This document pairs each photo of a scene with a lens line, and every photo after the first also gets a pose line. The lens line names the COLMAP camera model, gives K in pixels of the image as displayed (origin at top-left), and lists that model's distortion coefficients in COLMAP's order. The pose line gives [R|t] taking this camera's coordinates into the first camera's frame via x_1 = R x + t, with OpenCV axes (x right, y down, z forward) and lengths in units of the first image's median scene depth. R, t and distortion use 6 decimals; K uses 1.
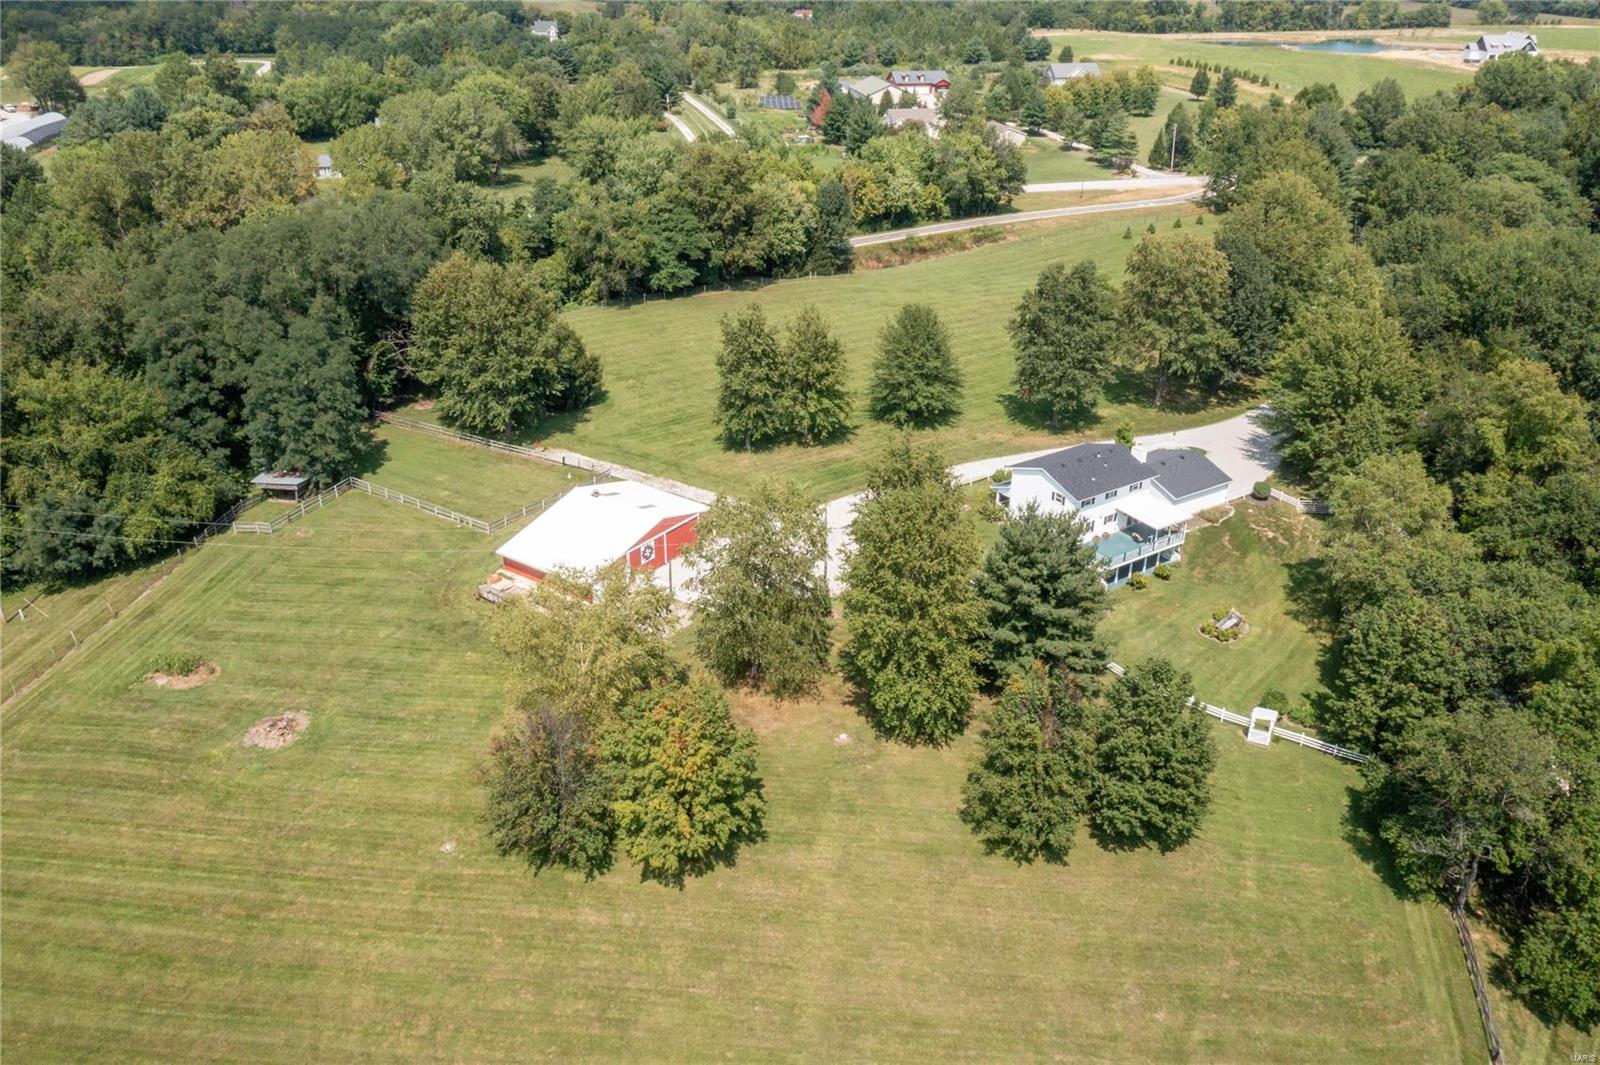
lens RADIAL K [[1267.7, 0, 800.0], [0, 1267.7, 532.5], [0, 0, 1]] dist [-0.002641, -0.007078]
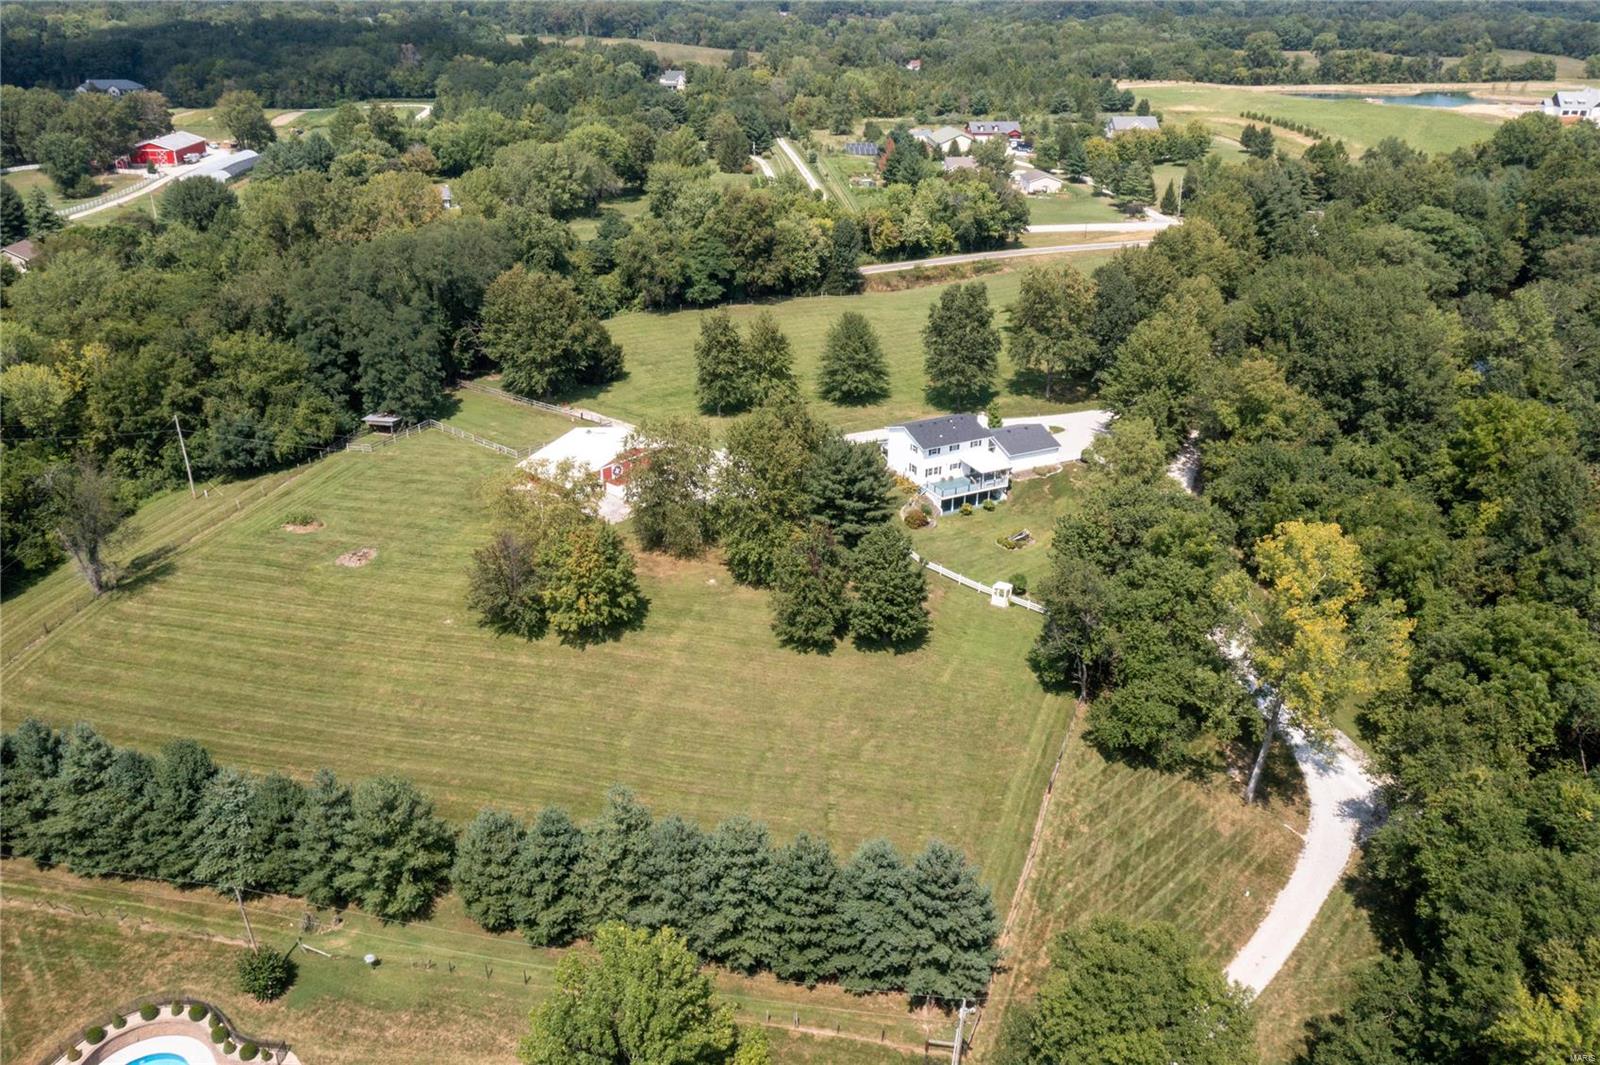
lens RADIAL K [[1276.6, 0, 800.0], [0, 1276.6, 532.5], [0, 0, 1]] dist [0.001179, -0.005705]
pose [[0.992693, 0.046787, -0.111229, 0.195808], [-0.049955, 0.998416, -0.025866, 0.087759], [0.109843, 0.031234, 0.993458, -0.327087]]
